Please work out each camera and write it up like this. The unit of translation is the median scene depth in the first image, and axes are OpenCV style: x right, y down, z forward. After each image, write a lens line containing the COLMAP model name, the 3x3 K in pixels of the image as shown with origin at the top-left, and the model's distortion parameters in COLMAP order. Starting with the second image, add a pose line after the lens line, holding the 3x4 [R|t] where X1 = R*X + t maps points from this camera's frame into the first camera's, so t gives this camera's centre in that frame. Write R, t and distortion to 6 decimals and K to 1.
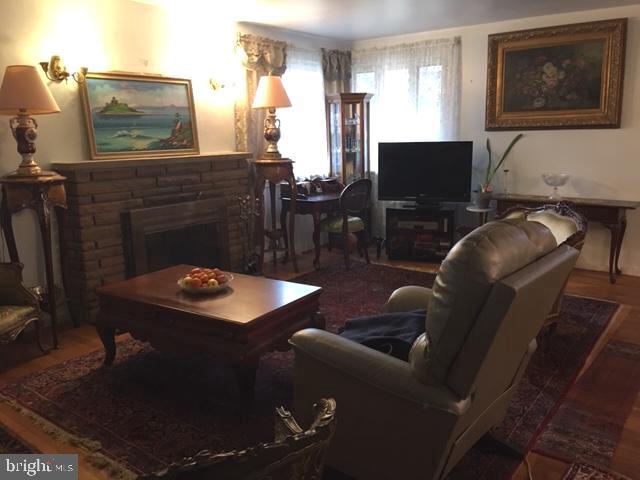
lens RADIAL K [[538.3, 0, 322.2], [0, 538.3, 242.1], [0, 0, 1]] dist [0.012788, -0.011898]
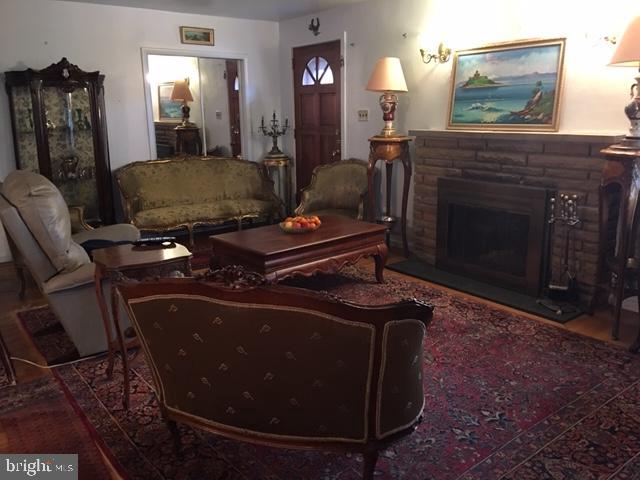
lens RADIAL K [[538.3, 0, 322.0], [0, 538.3, 236.1], [0, 0, 1]] dist [0.012788, -0.011898]
pose [[-0.253032, 0.237668, -0.937811, 0.712749], [-0.182180, 0.940308, 0.287456, -0.203308], [0.950150, 0.243586, -0.194629, 0.950242]]
